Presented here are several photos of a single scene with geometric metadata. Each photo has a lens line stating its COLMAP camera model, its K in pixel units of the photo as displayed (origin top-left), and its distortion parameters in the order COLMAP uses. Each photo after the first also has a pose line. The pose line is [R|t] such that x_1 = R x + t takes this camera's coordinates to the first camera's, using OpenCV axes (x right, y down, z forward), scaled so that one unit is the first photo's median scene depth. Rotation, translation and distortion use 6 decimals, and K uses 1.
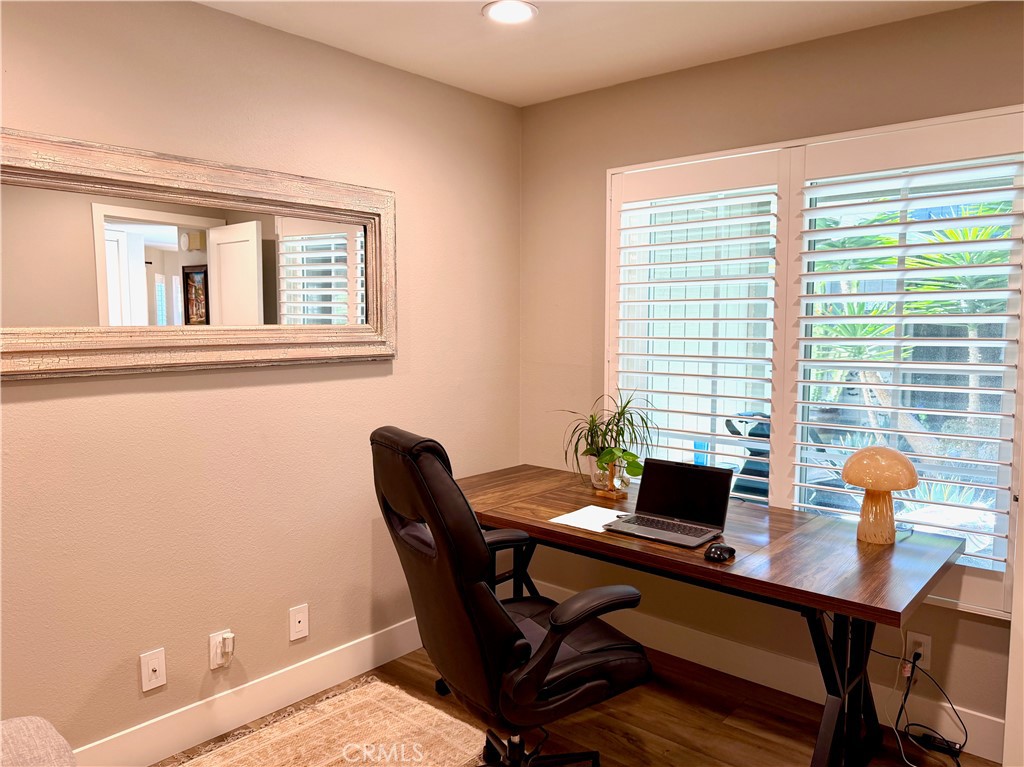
lens RADIAL K [[726.6, 0, 514.2], [0, 726.6, 383.3], [0, 0, 1]] dist [0.063324, -0.077271]
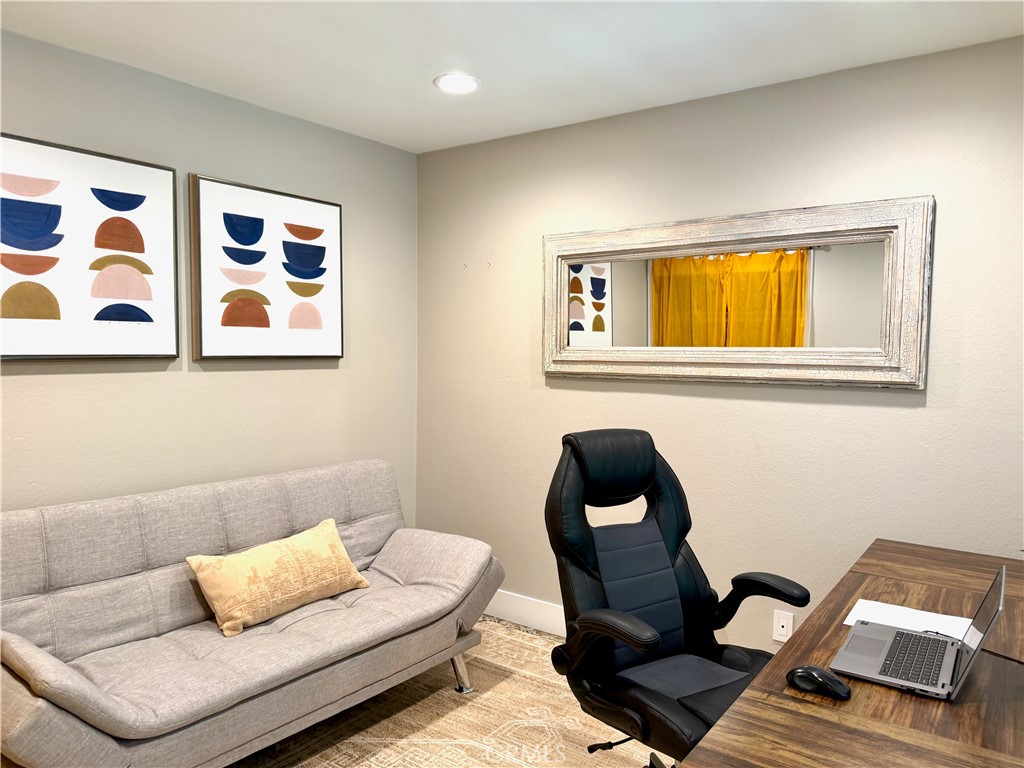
lens RADIAL K [[726.6, 0, 516.7], [0, 726.6, 382.0], [0, 0, 1]] dist [0.063324, -0.077271]
pose [[0.094440, 0.055390, -0.993988, 0.732414], [-0.091745, 0.994686, 0.046712, -0.043029], [0.991294, 0.086782, 0.099020, 0.500705]]
